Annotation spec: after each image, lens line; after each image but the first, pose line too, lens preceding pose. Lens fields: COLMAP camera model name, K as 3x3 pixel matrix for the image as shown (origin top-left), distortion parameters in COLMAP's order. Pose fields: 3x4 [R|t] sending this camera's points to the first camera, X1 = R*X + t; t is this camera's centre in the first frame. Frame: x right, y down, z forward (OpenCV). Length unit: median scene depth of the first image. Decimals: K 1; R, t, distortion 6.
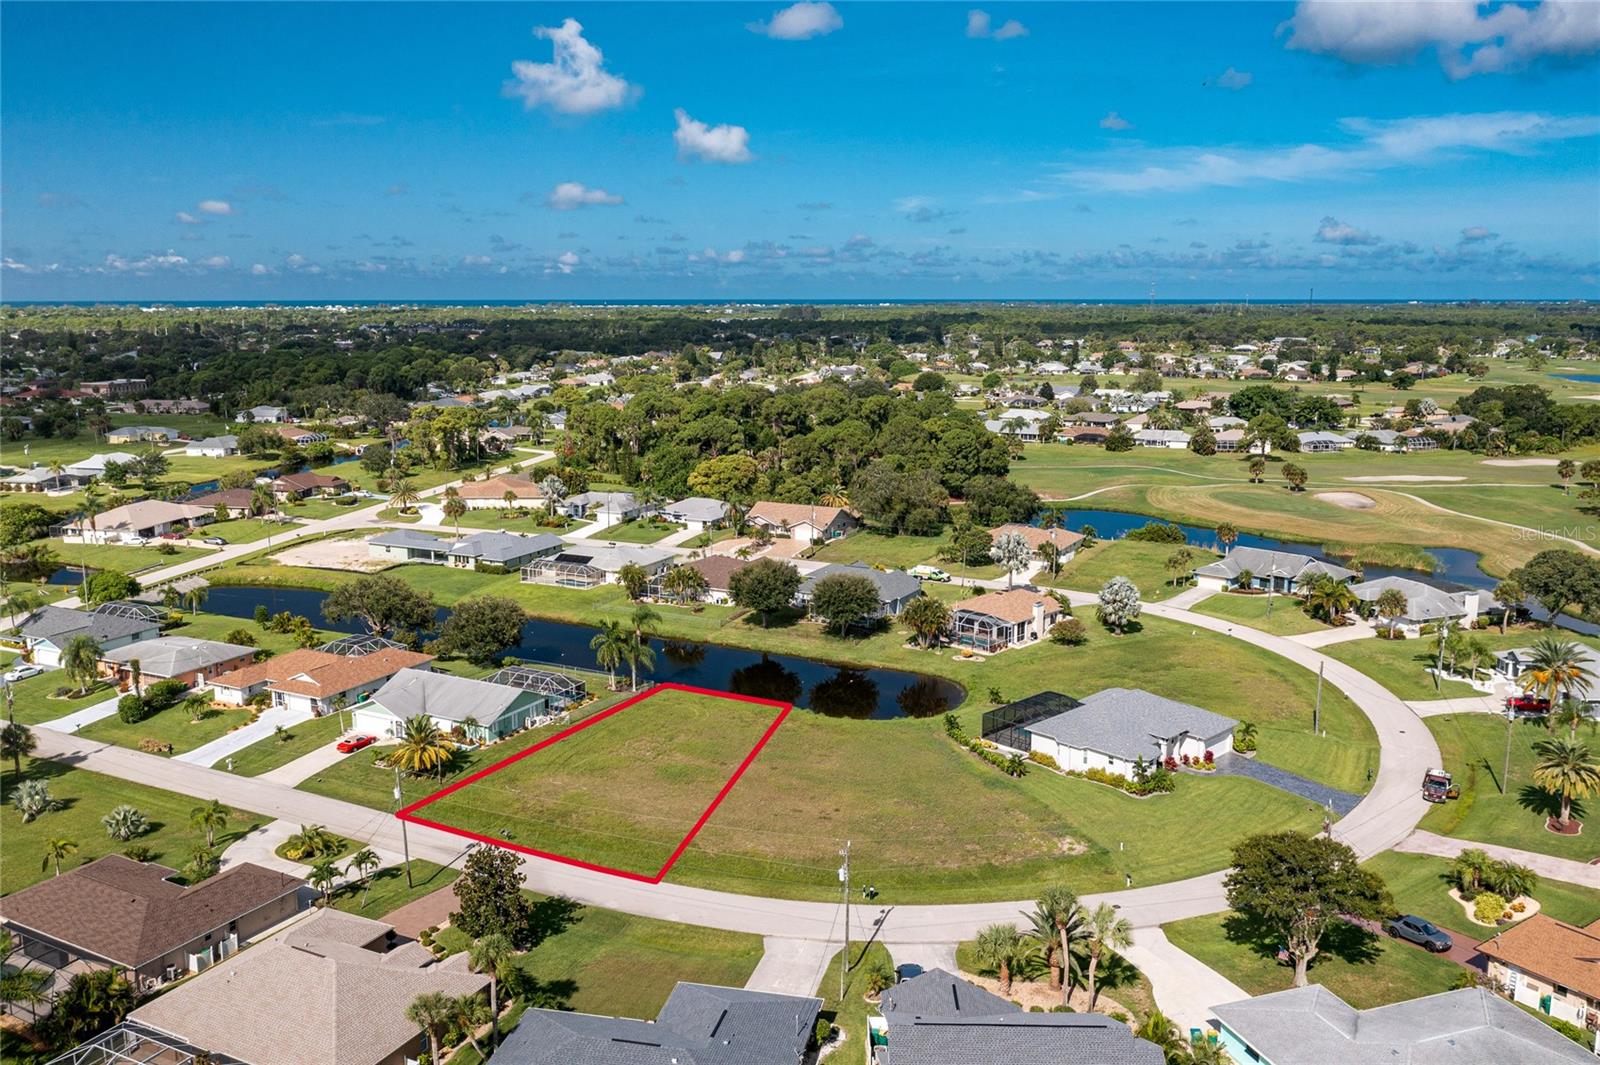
lens RADIAL K [[1242.0, 0, 800.0], [0, 1242.0, 532.5], [0, 0, 1]] dist [-0.007437, -0.002227]
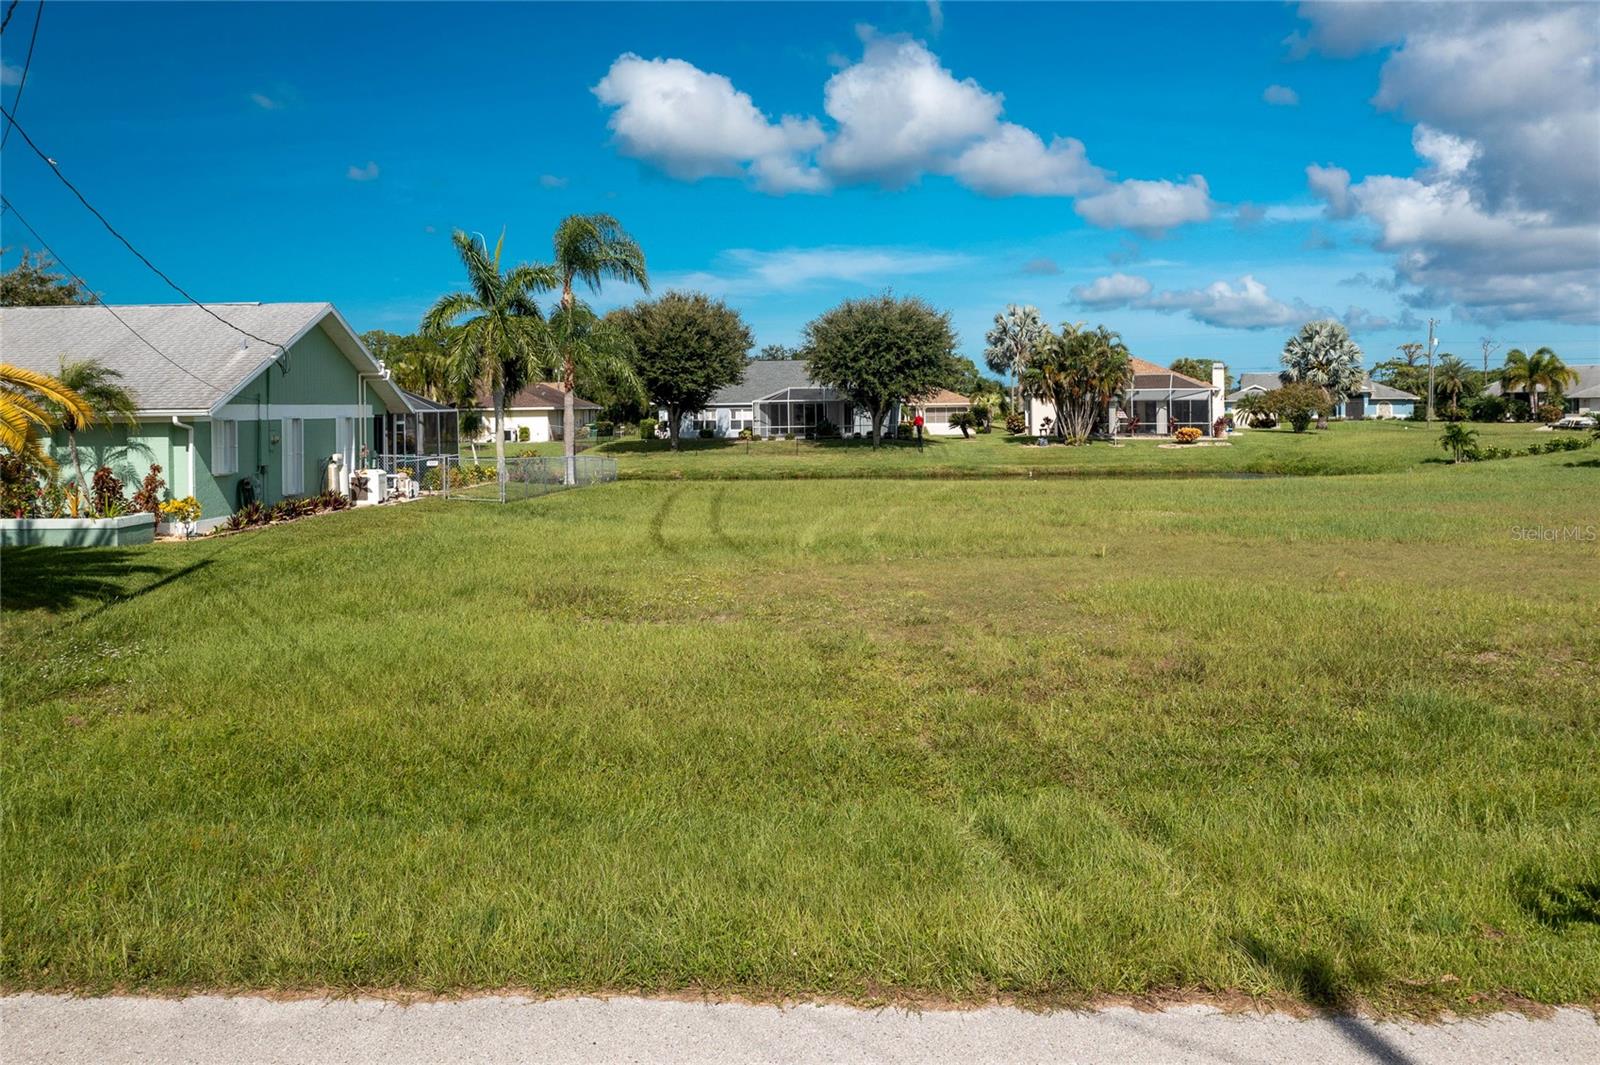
lens RADIAL K [[1307.3, 0, 797.5], [0, 1307.3, 378.4], [0, 0, 1]] dist [-0.006823, 0.004633]
pose [[0.906645, -0.006230, 0.421848, -0.163000], [0.089598, 0.979925, -0.178096, 0.123164], [-0.412270, 0.199267, 0.889003, 0.515932]]
